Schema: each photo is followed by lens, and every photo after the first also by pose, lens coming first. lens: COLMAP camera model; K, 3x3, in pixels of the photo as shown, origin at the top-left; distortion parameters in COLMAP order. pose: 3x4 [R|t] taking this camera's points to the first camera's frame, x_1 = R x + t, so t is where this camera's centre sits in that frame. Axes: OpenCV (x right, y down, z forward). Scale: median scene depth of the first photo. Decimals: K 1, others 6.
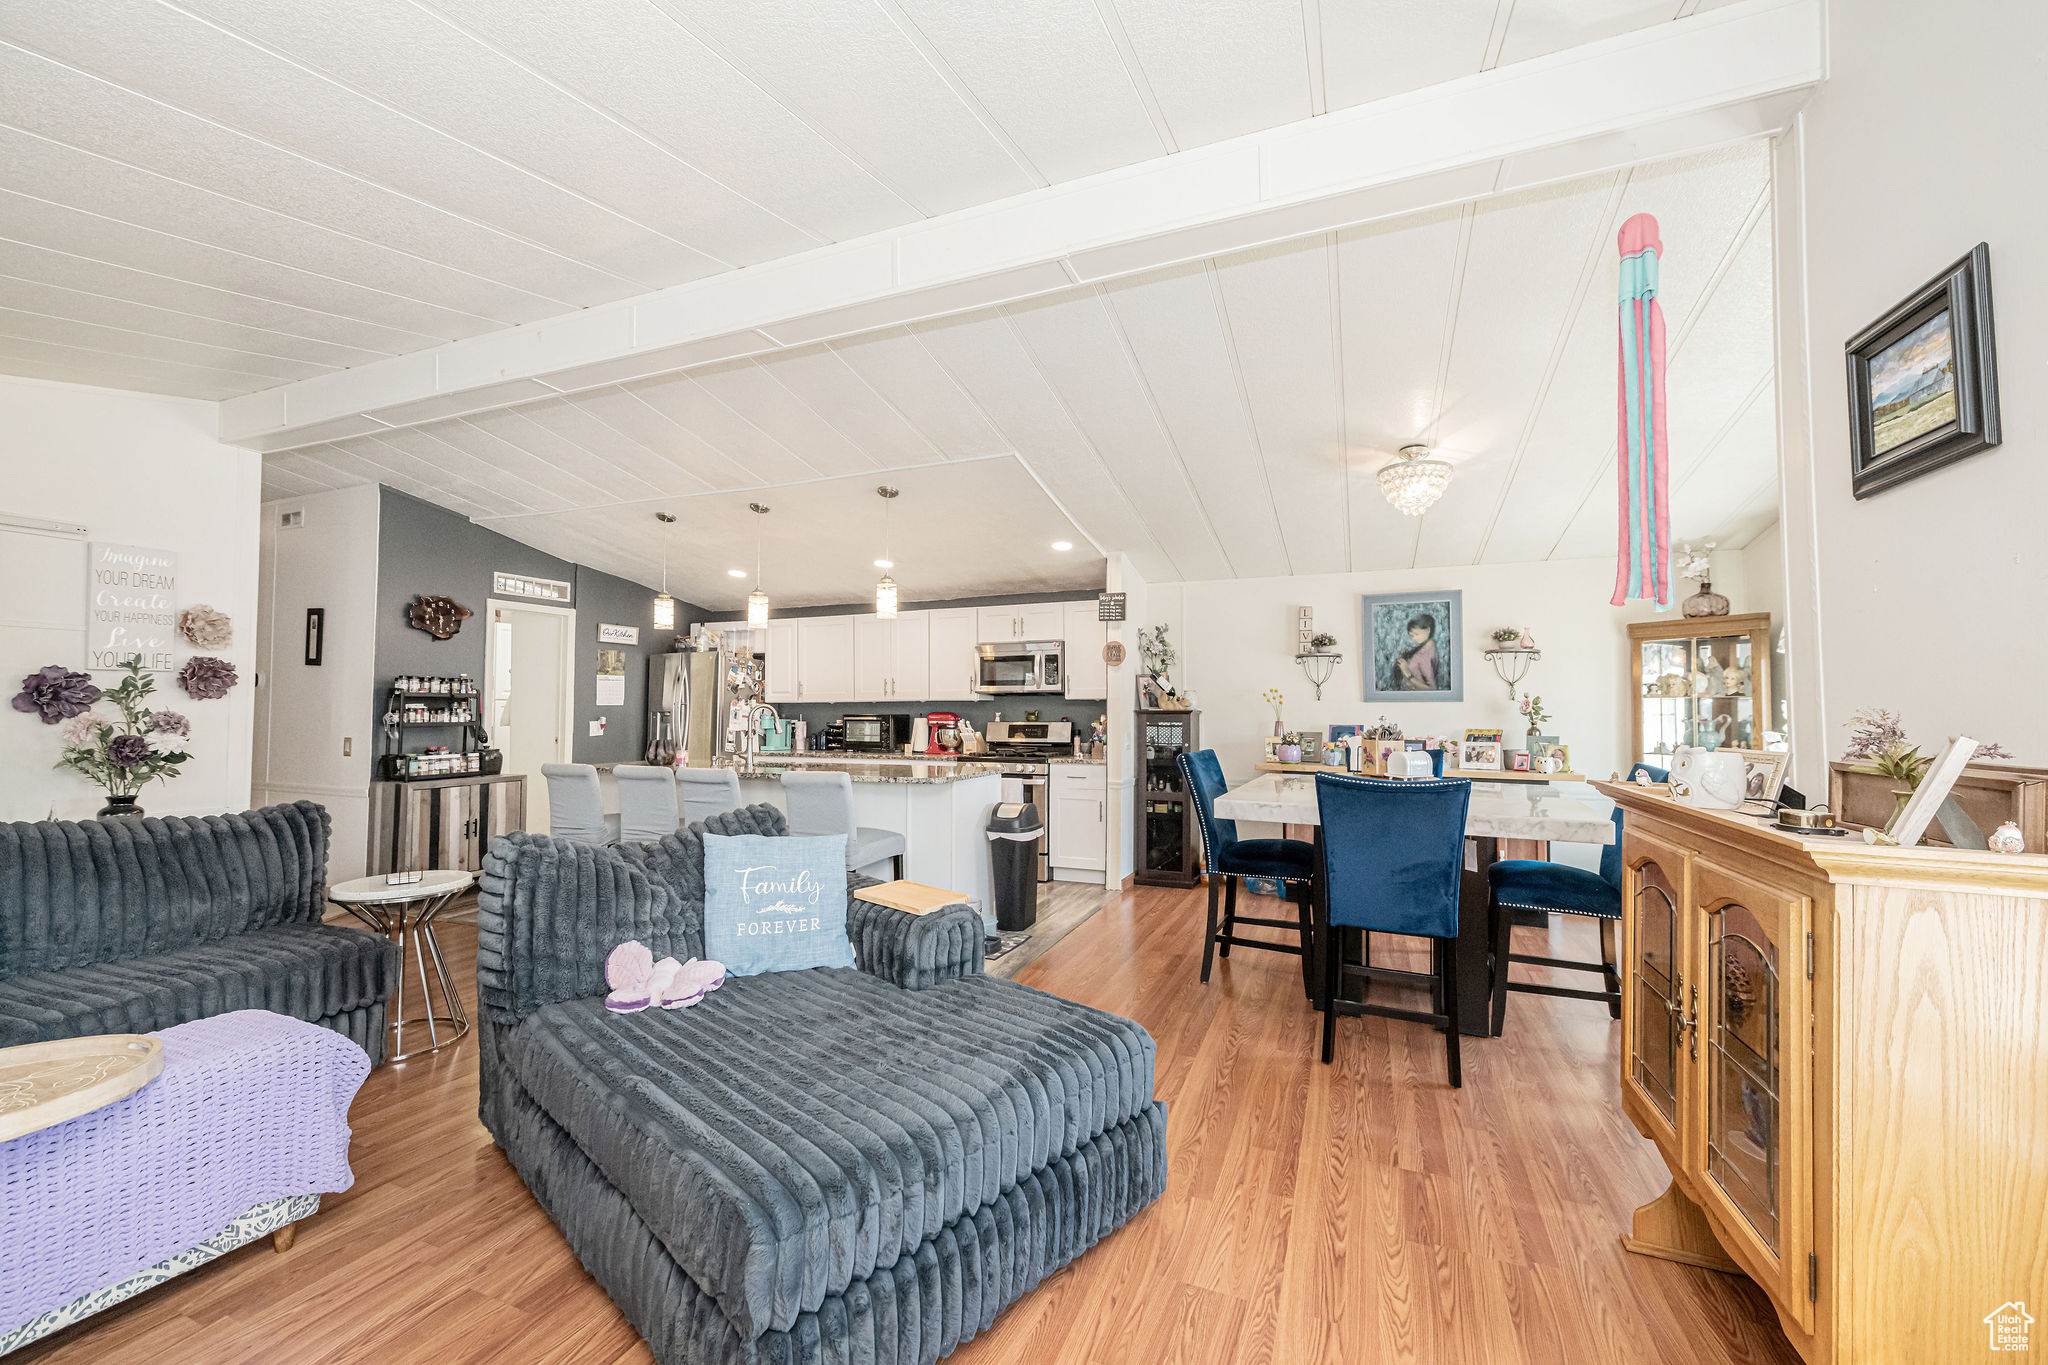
lens RADIAL K [[833.7, 0, 1007.0], [0, 833.7, 686.1], [0, 0, 1]] dist [-0.001644, 0.000035]
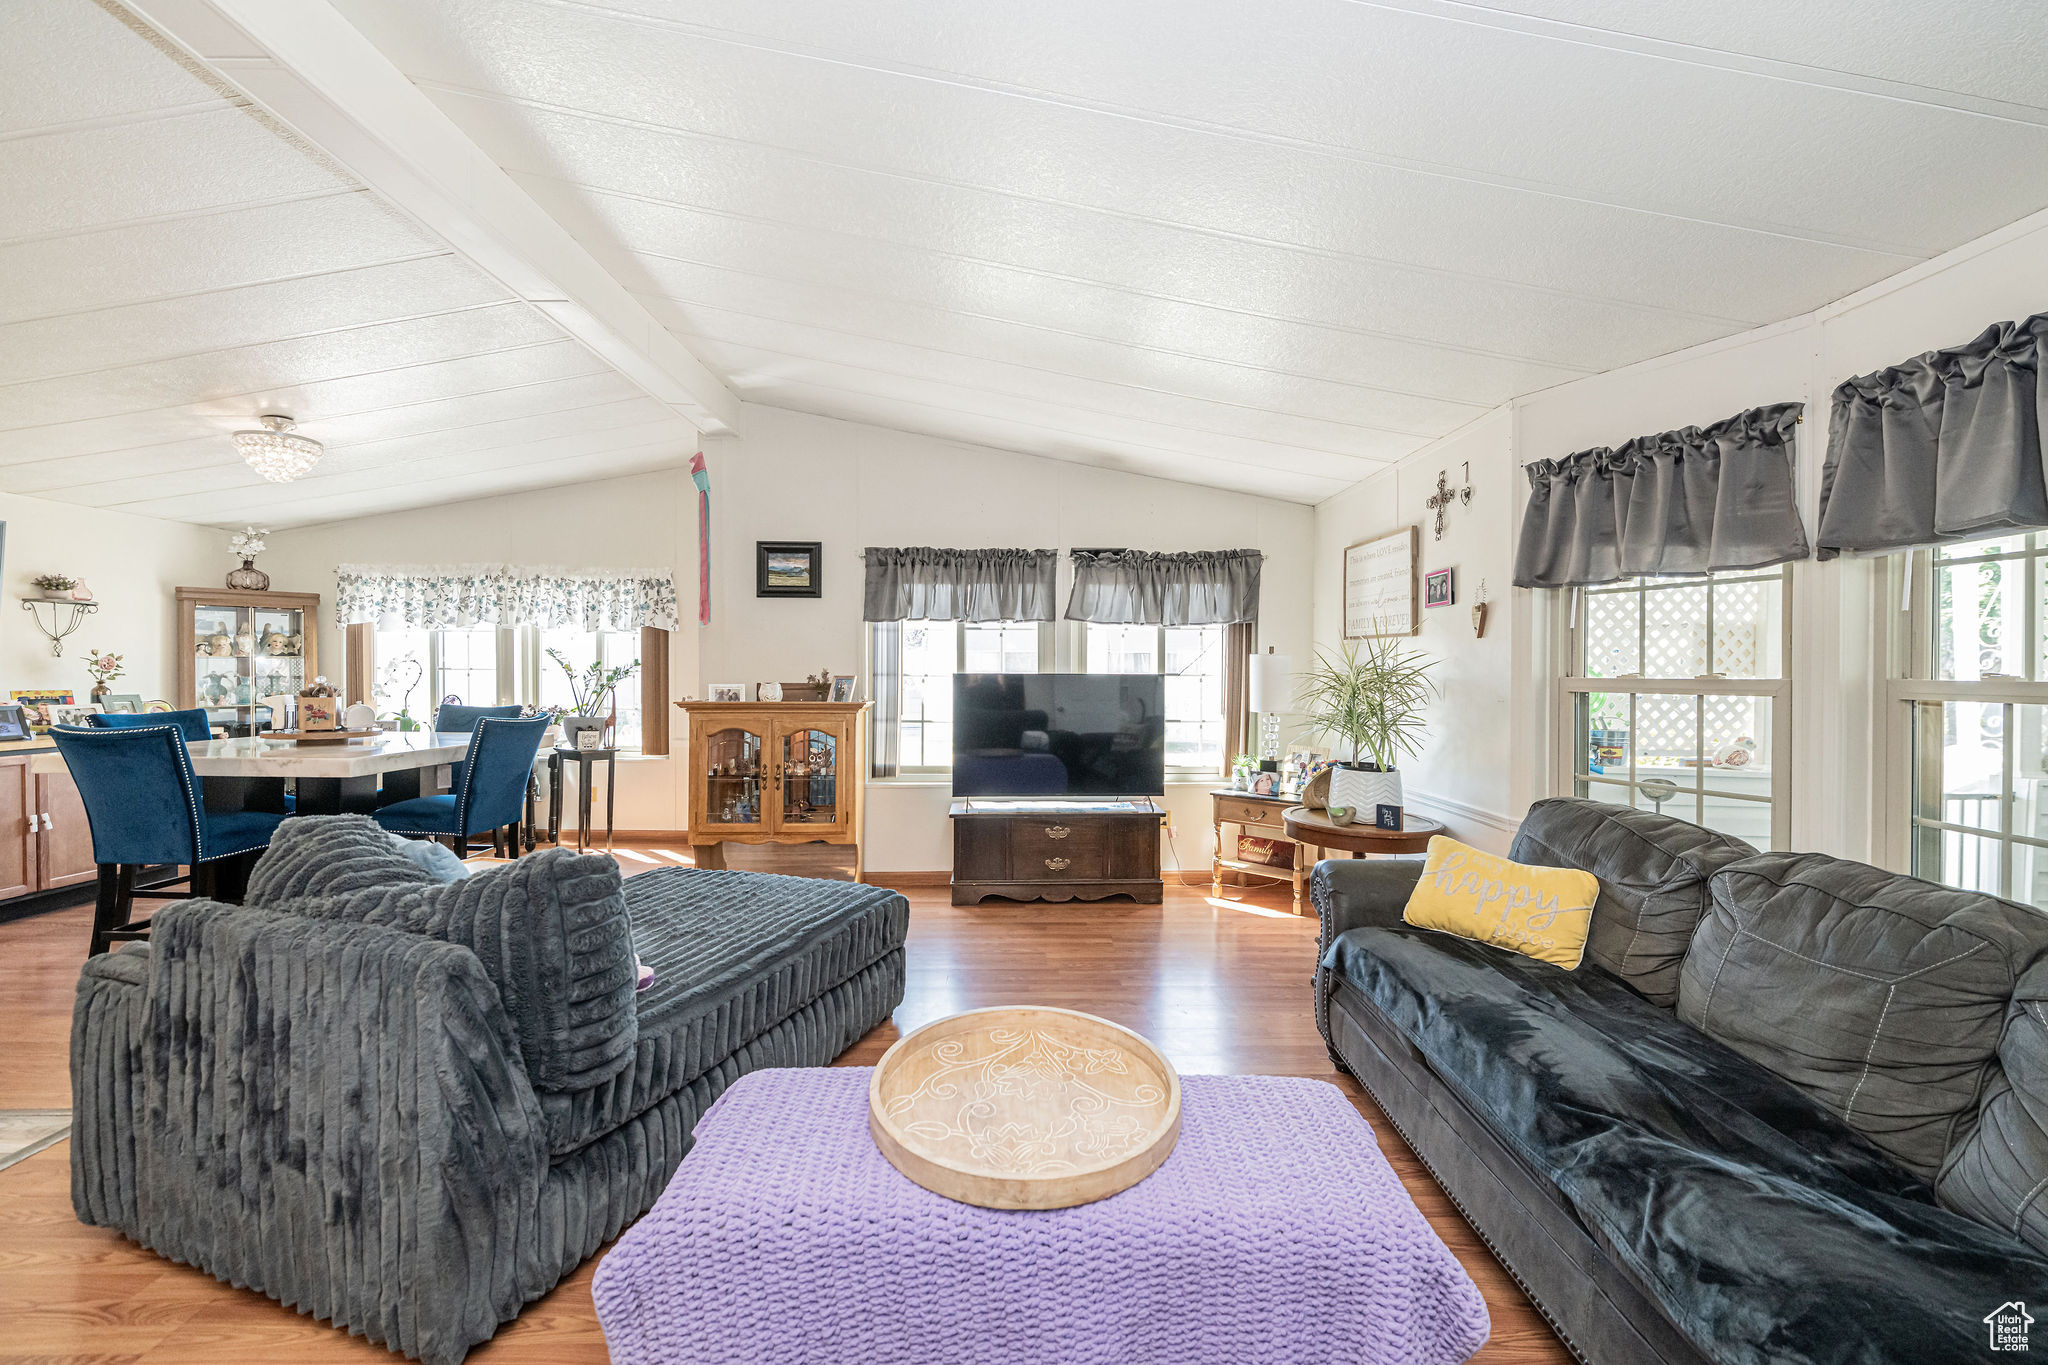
lens RADIAL K [[833.7, 0, 1007.0], [0, 833.7, 686.1], [0, 0, 1]] dist [-0.001644, 0.000035]
pose [[-0.382378, -0.034774, 0.923351, -0.691968], [-0.027852, 0.999271, 0.026099, -0.004946], [-0.923586, -0.015737, -0.383068, 0.447514]]
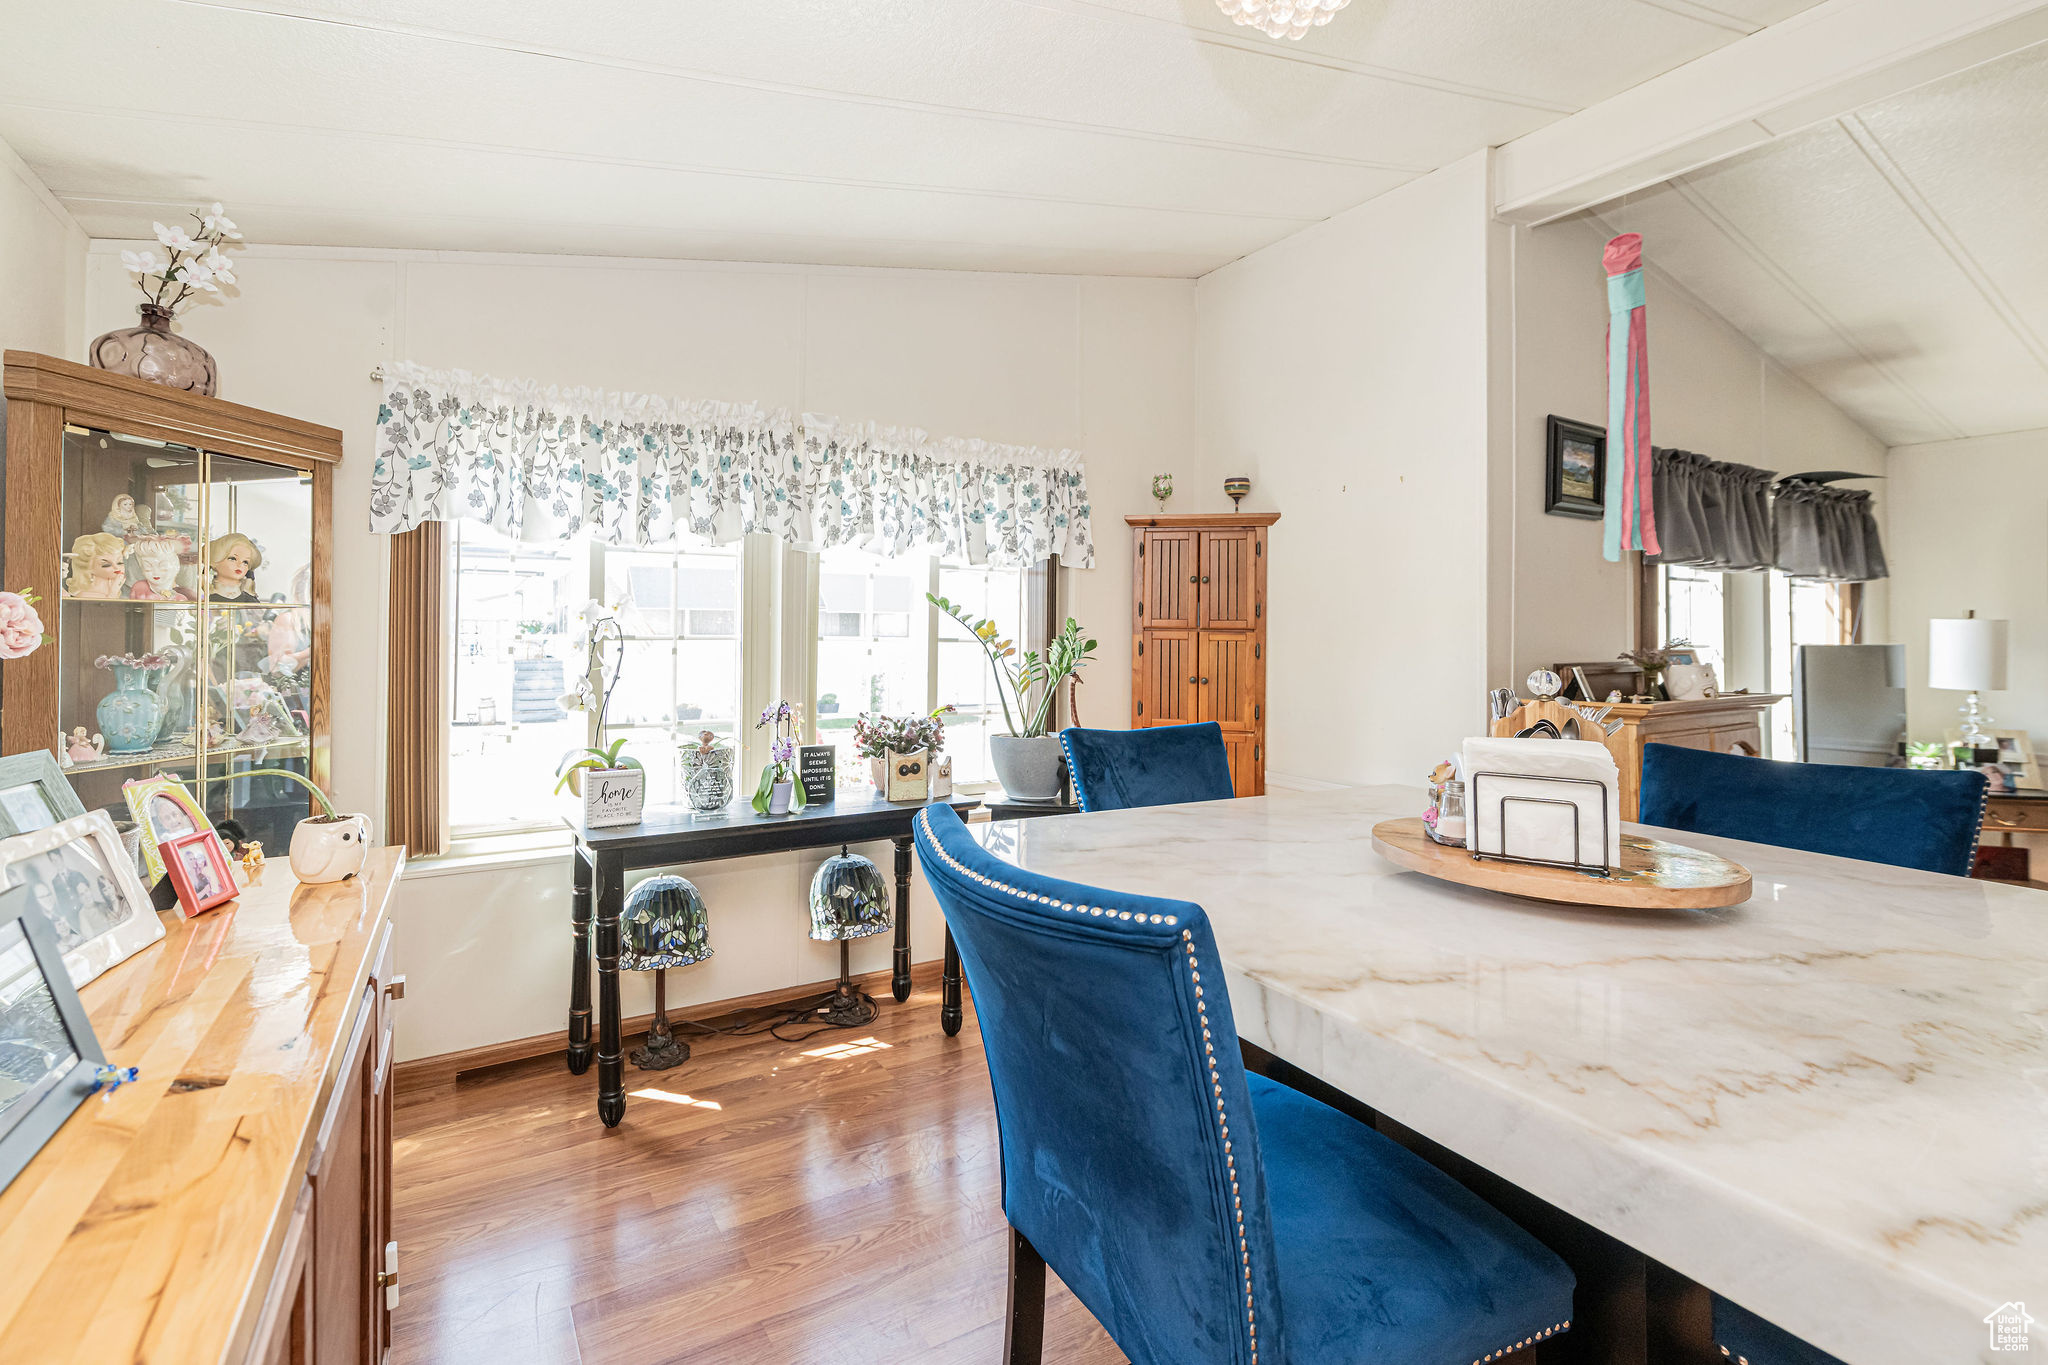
lens RADIAL K [[875.1, 0, 900.7], [0, 875.1, 602.0], [0, 0, 1]] dist [-0.004522, -0.000521]
pose [[-0.767208, -0.001942, 0.641395, 0.311112], [-0.030105, 0.999002, -0.032986, 0.015851], [-0.640691, -0.044616, -0.766501, 1.083021]]
